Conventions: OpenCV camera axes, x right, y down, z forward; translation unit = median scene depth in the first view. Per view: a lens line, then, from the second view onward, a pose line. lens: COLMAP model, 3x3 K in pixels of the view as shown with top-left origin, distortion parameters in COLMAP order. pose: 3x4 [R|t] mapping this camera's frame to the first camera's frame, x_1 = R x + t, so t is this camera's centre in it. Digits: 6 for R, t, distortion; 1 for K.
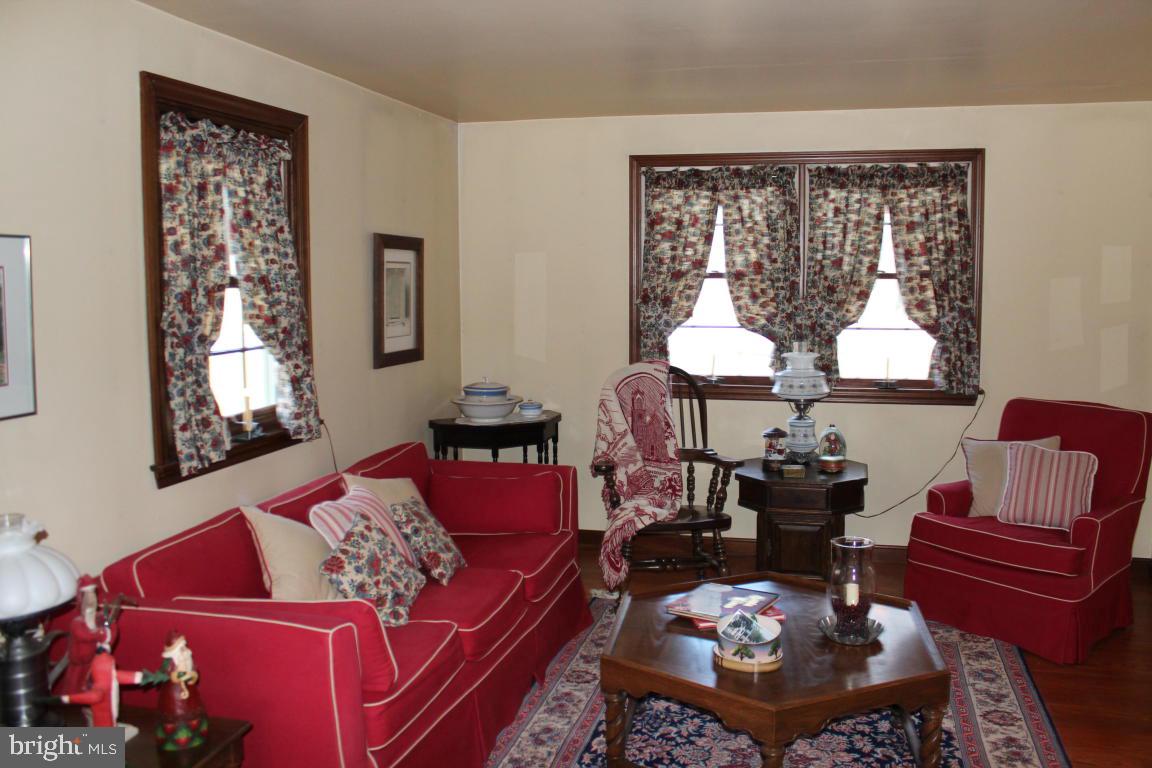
lens RADIAL K [[964.8, 0, 604.3], [0, 964.8, 368.2], [0, 0, 1]] dist [-0.150095, 0.140245]
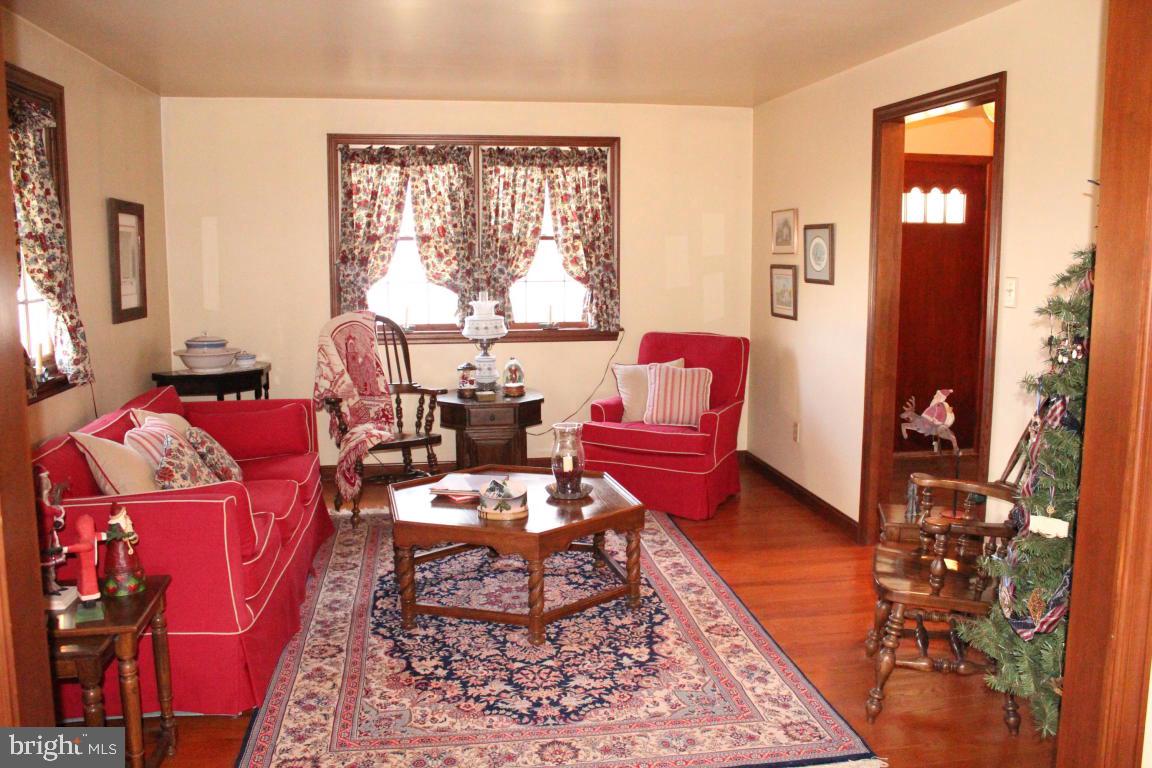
lens RADIAL K [[964.8, 0, 578.1], [0, 964.8, 380.2], [0, 0, 1]] dist [-0.150095, 0.140245]
pose [[0.922601, -0.050331, 0.382459, -0.169745], [0.036449, 0.998390, 0.043460, 0.038654], [-0.384031, -0.026156, 0.922950, -0.192550]]
